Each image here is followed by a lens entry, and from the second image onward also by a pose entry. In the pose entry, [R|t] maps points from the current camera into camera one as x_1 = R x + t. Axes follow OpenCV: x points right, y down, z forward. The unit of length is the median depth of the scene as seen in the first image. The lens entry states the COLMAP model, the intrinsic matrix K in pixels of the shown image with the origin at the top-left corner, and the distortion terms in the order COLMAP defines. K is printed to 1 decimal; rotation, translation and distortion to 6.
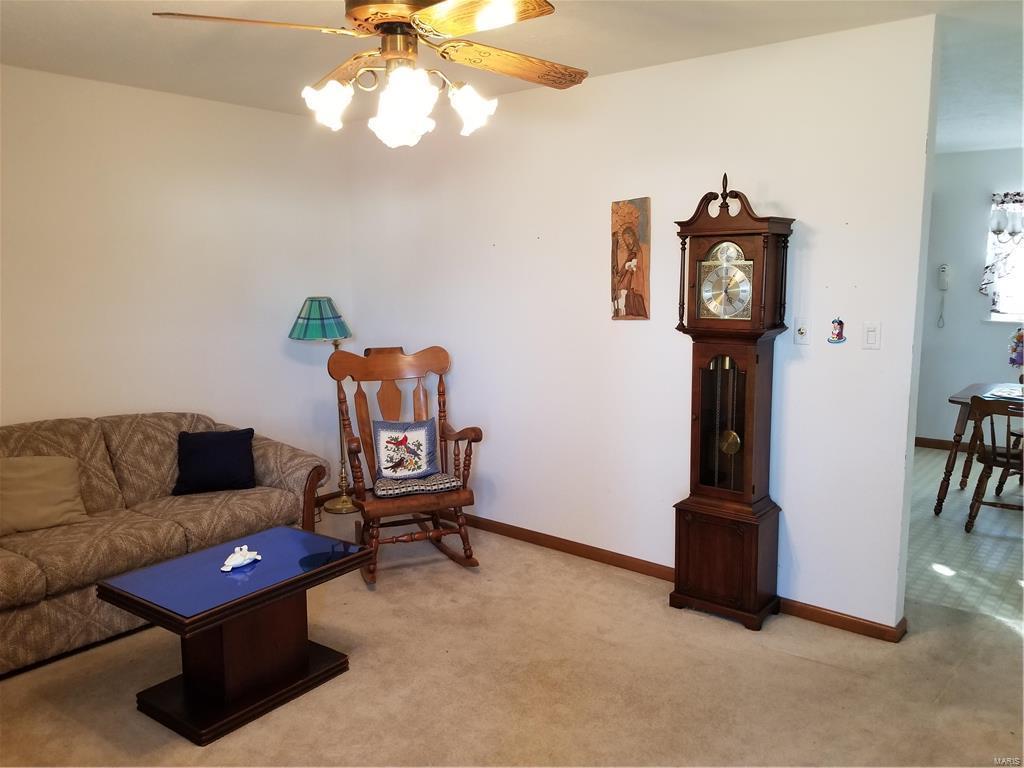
lens RADIAL K [[795.5, 0, 512.0], [0, 795.5, 384.0], [0, 0, 1]] dist [0.121434, 0.000605]
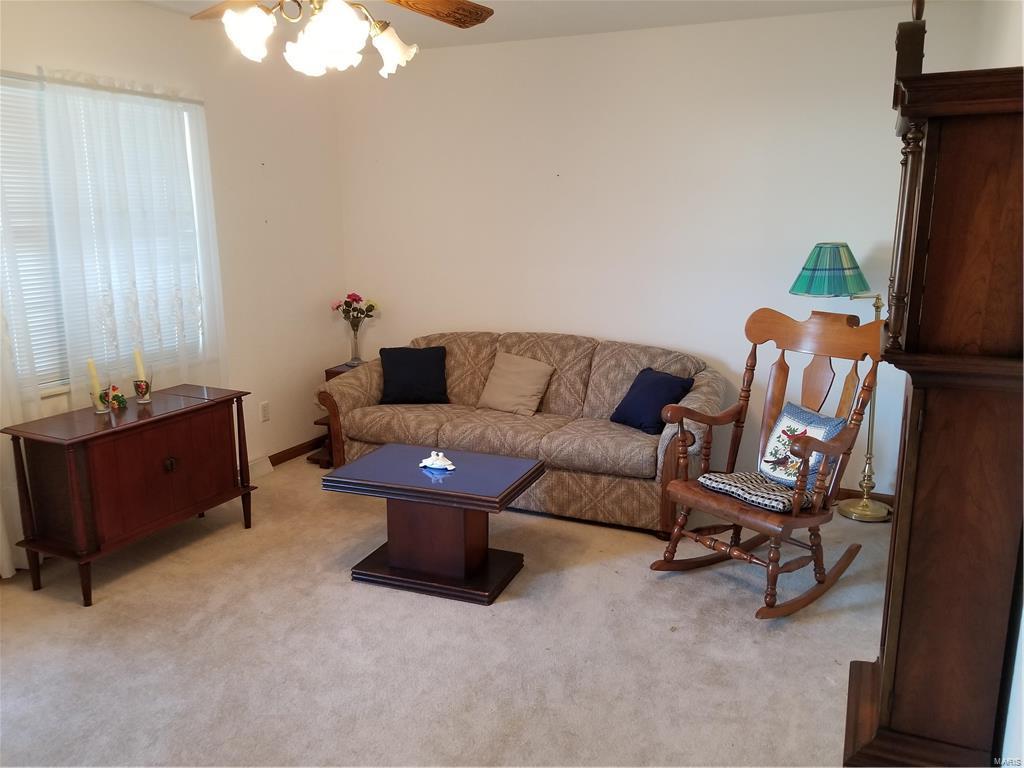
lens RADIAL K [[795.5, 0, 512.0], [0, 795.5, 384.0], [0, 0, 1]] dist [0.121434, 0.000605]
pose [[0.305241, 0.209678, -0.928904, 0.557449], [-0.146378, 0.974196, 0.171802, -0.079710], [0.940958, 0.083530, 0.328057, 0.548868]]
